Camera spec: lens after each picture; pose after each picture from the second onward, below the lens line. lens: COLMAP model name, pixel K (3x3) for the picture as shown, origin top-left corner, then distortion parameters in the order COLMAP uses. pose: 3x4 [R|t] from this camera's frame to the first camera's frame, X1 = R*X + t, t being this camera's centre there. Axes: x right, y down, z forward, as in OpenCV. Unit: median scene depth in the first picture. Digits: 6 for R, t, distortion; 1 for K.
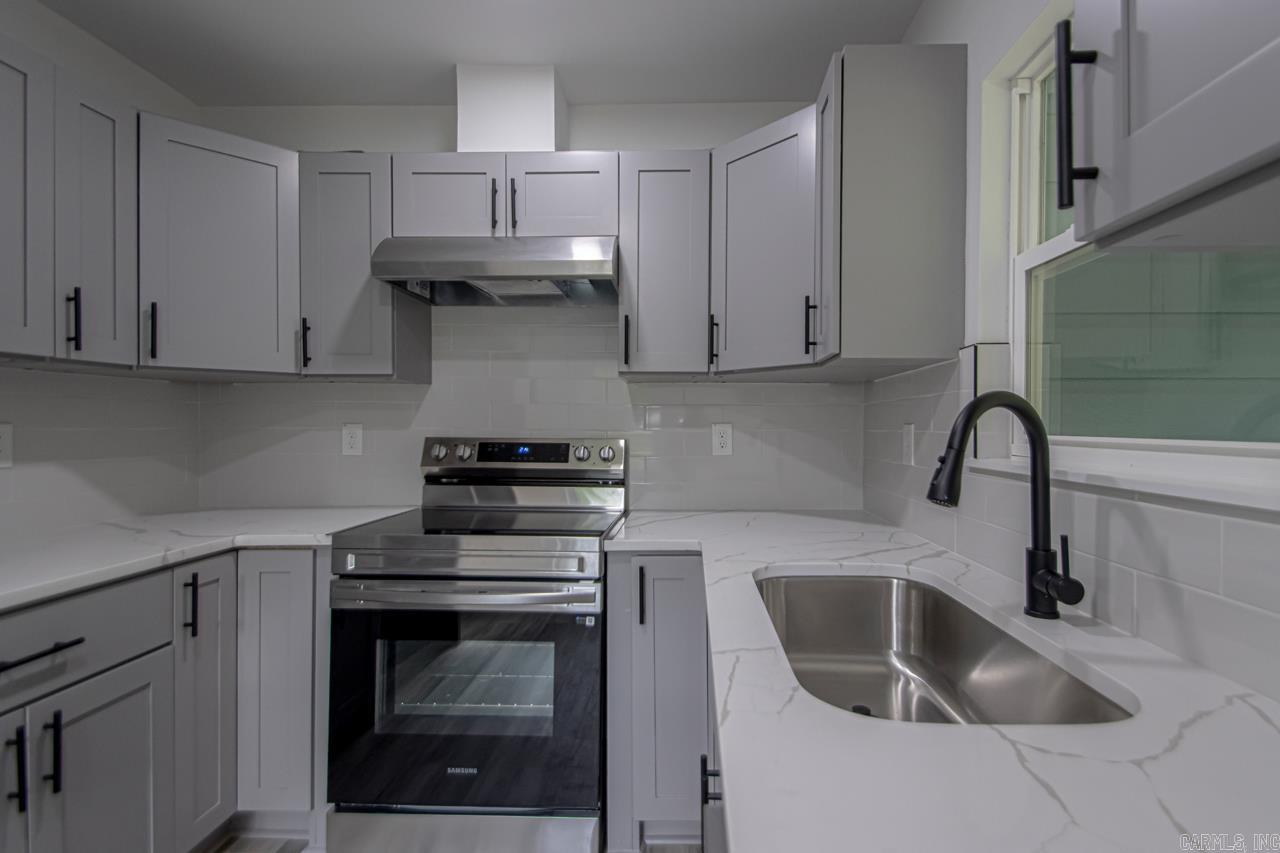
lens RADIAL K [[600.8, 0, 662.0], [0, 600.8, 416.2], [0, 0, 1]] dist [0.016360, -0.011995]
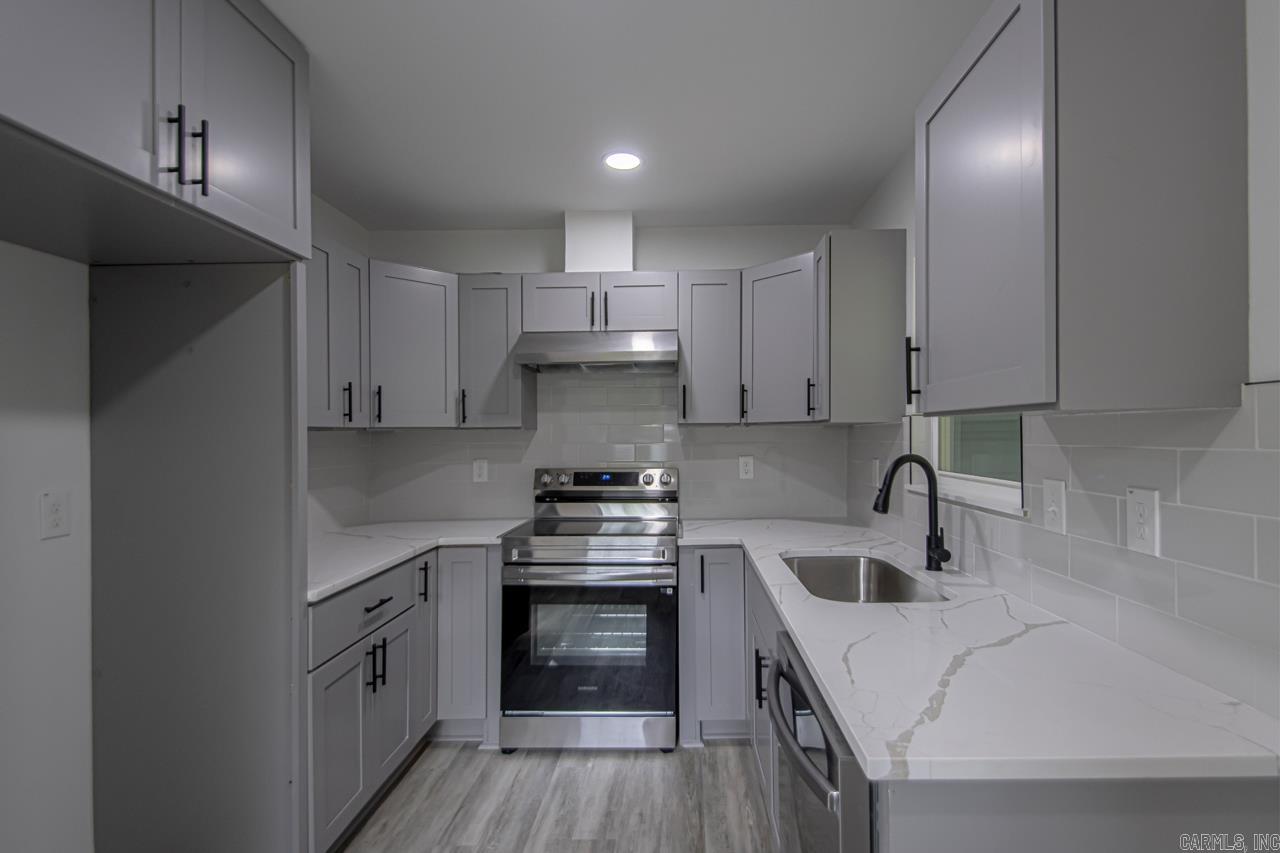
lens RADIAL K [[600.8, 0, 664.1], [0, 600.8, 426.3], [0, 0, 1]] dist [0.016360, -0.011995]
pose [[0.999903, -0.009551, 0.010110, -0.139687], [0.009573, 0.999952, -0.002062, -0.074249], [-0.010090, 0.002159, 0.999947, -0.513154]]
